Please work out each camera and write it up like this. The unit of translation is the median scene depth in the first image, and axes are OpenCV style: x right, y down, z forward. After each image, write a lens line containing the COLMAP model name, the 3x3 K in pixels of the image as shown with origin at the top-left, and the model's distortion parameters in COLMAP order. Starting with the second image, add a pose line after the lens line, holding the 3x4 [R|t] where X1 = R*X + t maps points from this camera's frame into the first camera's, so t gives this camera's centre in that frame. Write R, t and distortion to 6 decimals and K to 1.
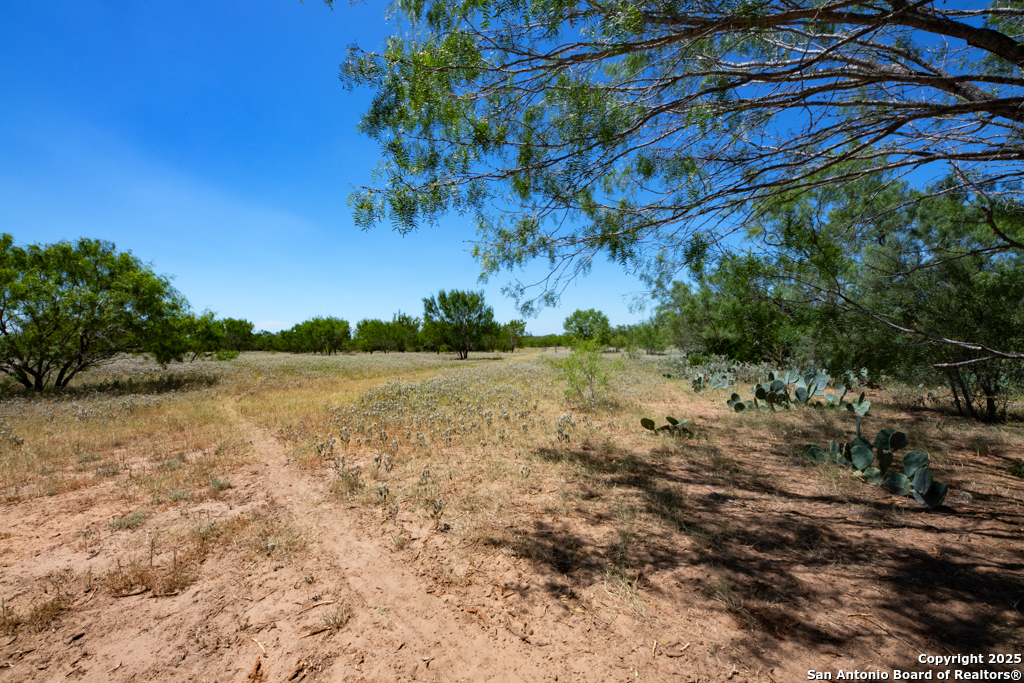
lens RADIAL K [[361.4, 0, 504.5], [0, 361.4, 345.5], [0, 0, 1]] dist [0.015917, -0.008106]
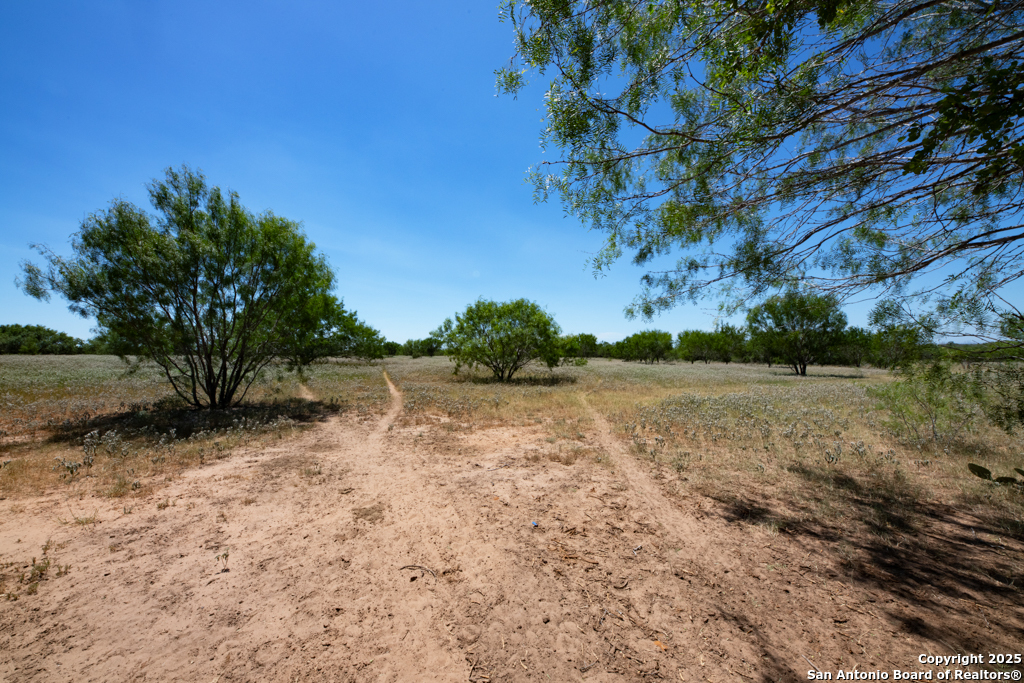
lens RADIAL K [[361.4, 0, 504.5], [0, 361.4, 345.5], [0, 0, 1]] dist [0.015917, -0.008106]
pose [[0.655181, 0.000265, -0.755472, 0.197541], [-0.010461, 0.999907, -0.008722, -0.041165], [0.755399, 0.013618, 0.655123, -0.274821]]
